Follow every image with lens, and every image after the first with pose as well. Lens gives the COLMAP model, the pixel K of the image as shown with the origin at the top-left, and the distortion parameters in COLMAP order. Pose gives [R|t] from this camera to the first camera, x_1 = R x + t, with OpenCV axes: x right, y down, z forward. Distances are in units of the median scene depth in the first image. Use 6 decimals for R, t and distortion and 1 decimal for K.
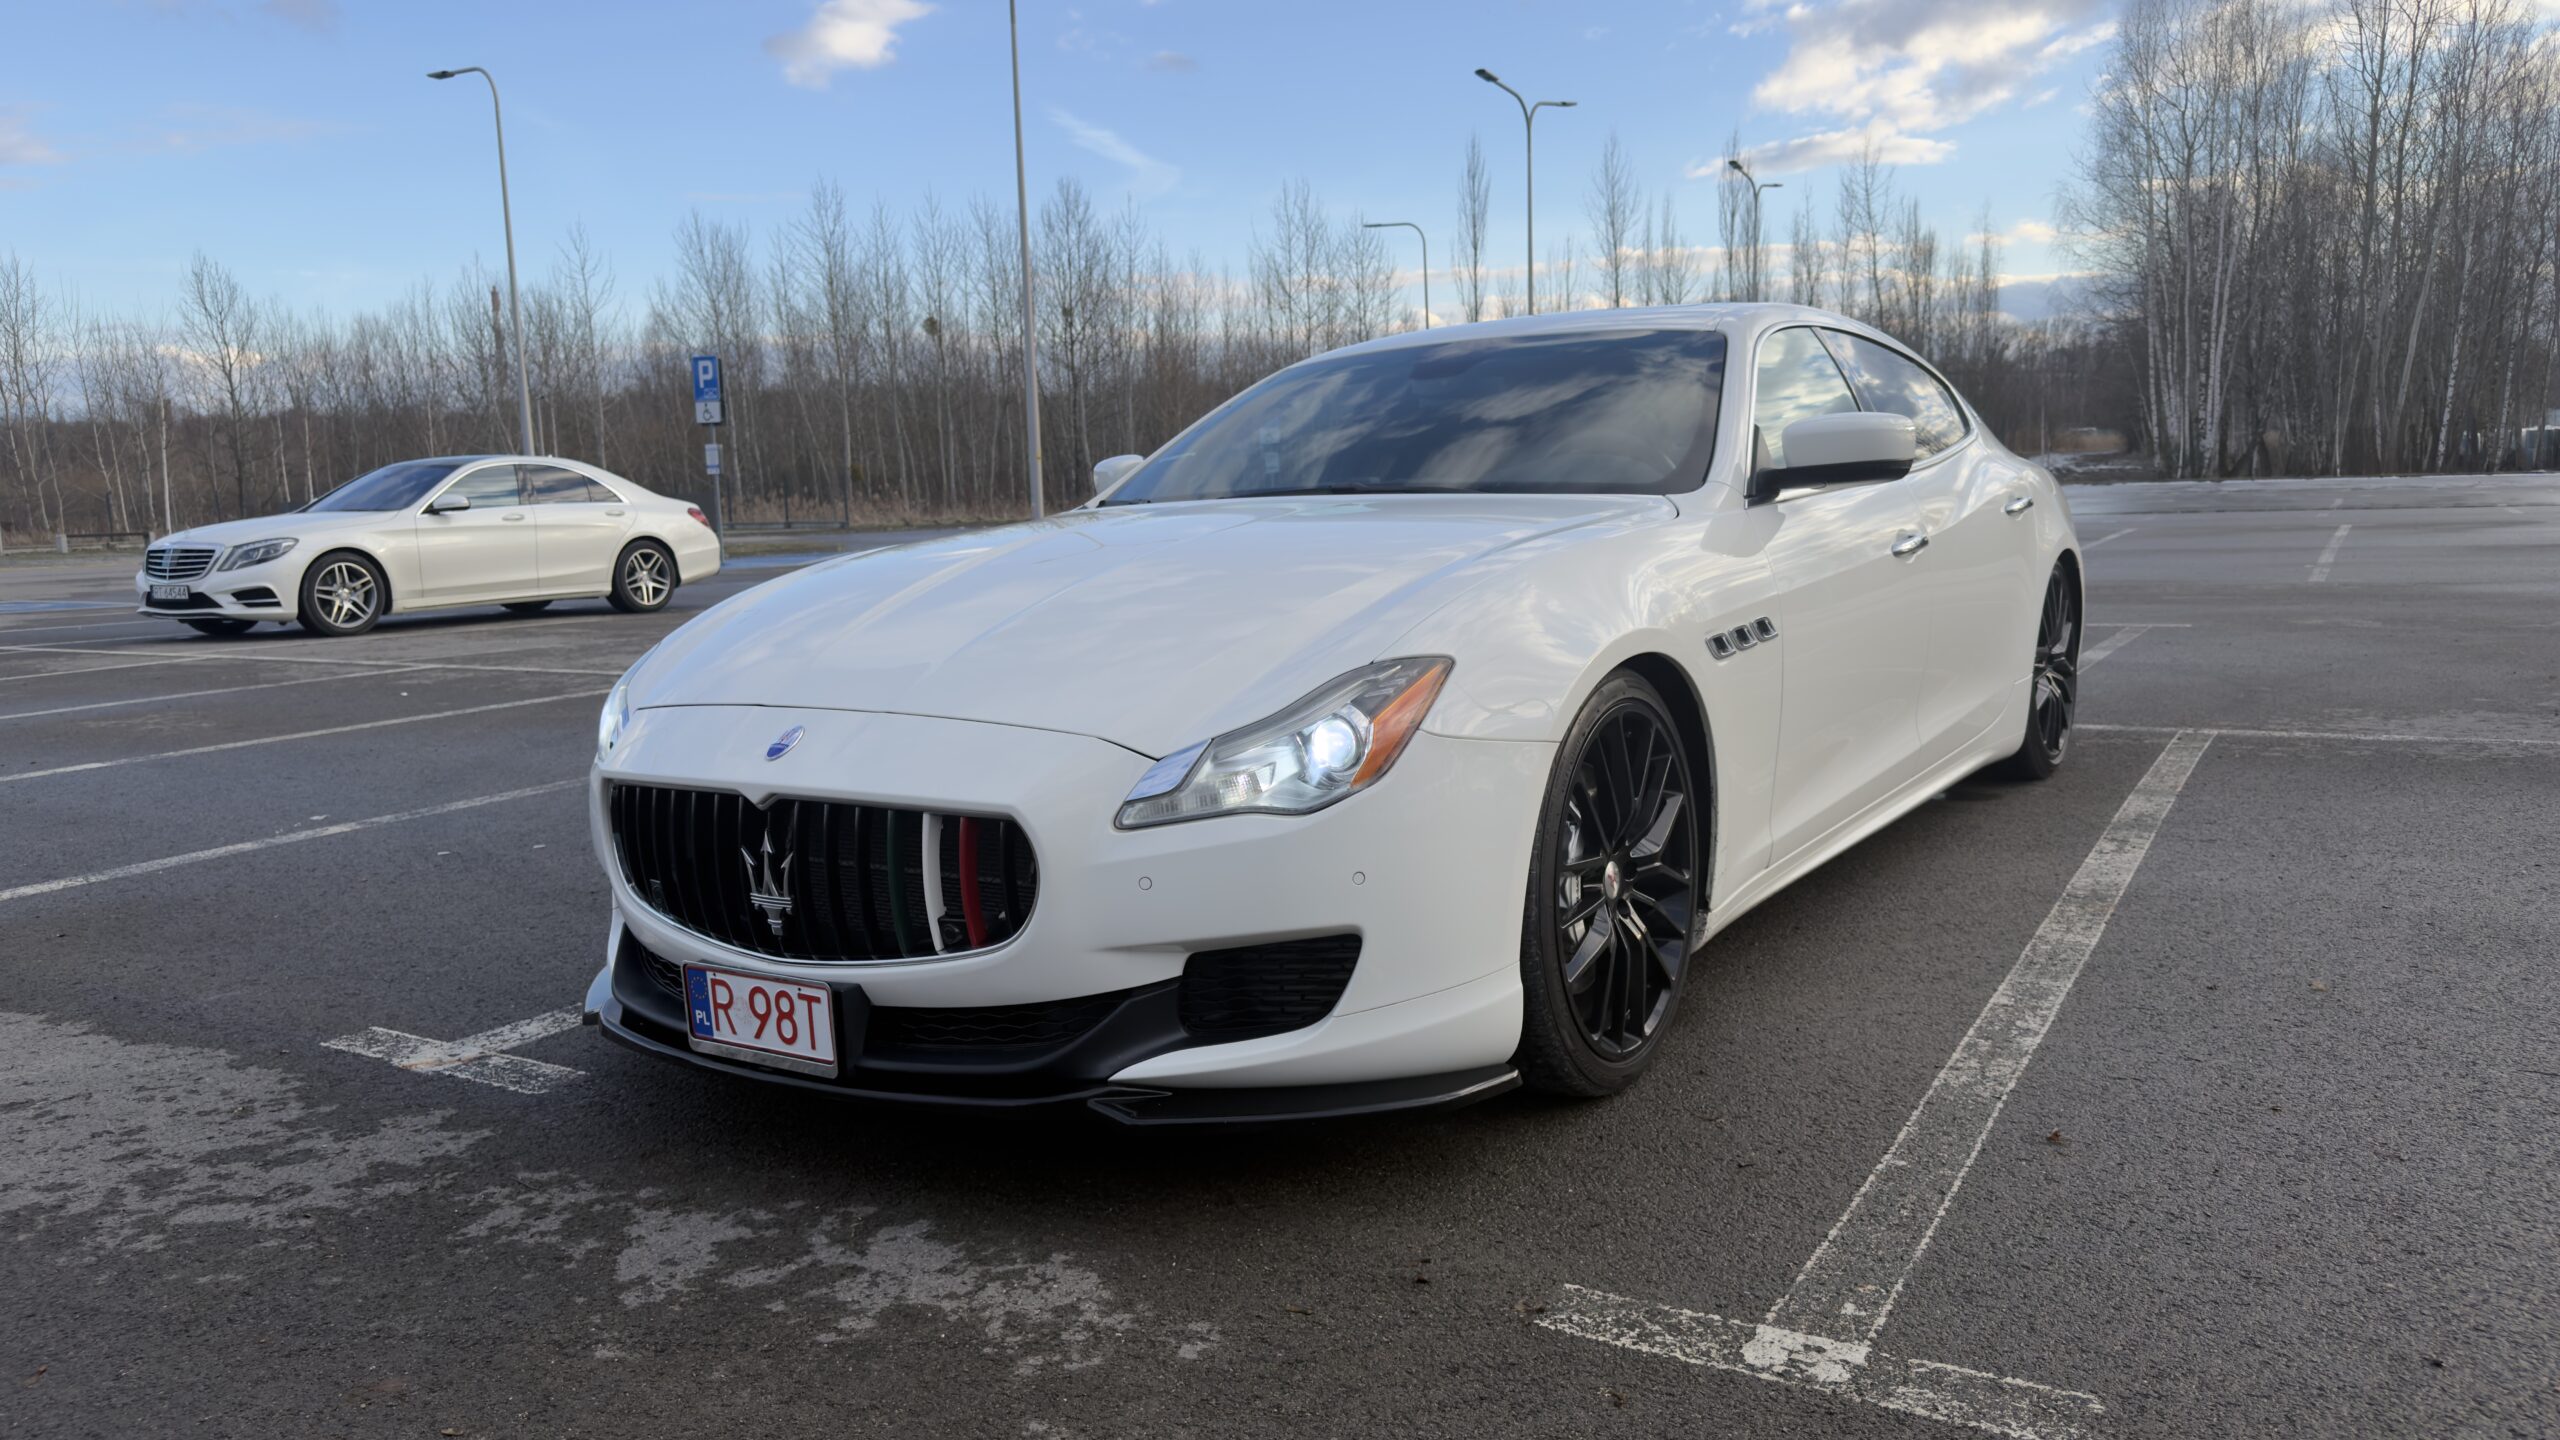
lens RADIAL K [[1796.1, 0, 1284.6], [0, 1796.1, 704.8], [0, 0, 1]] dist [0.064455, -0.079629]
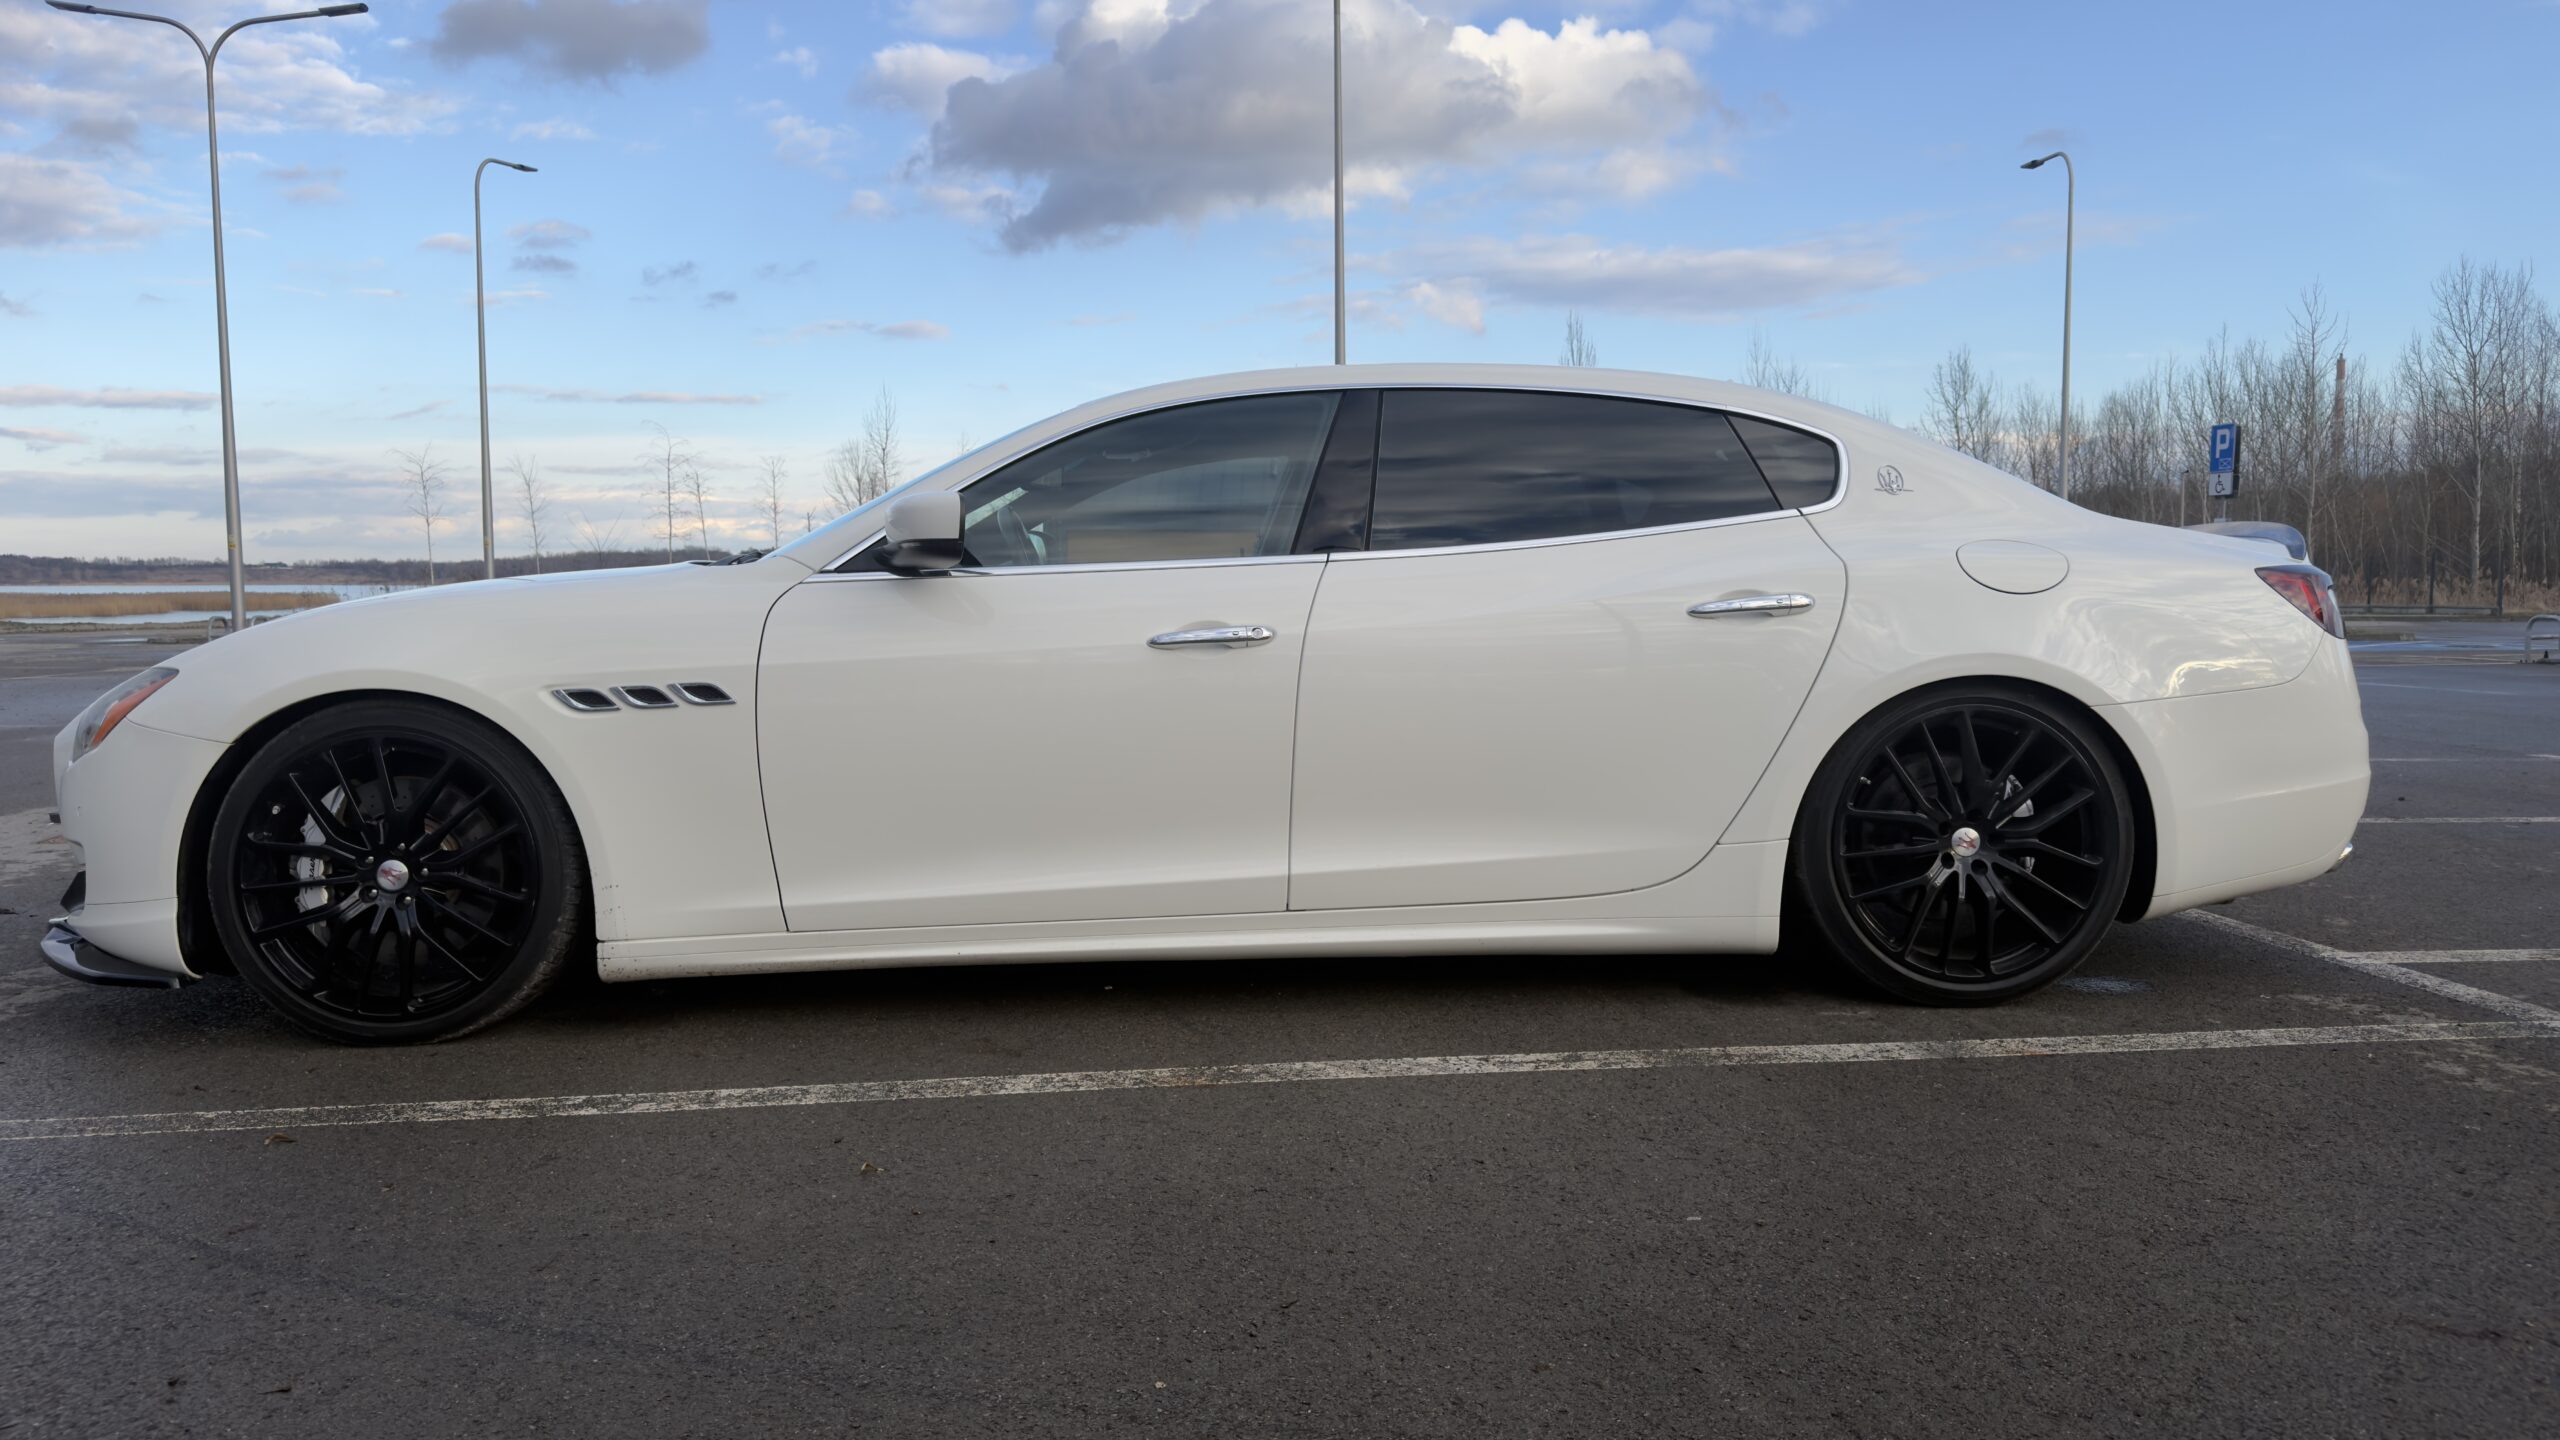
lens RADIAL K [[1796.1, 0, 1298.5], [0, 1796.1, 734.7], [0, 0, 1]] dist [0.064455, -0.079629]
pose [[0.608304, 0.094038, -0.788114, 1.327077], [-0.113357, 0.993071, 0.031000, -0.091539], [0.785568, 0.070481, 0.614749, 0.629735]]
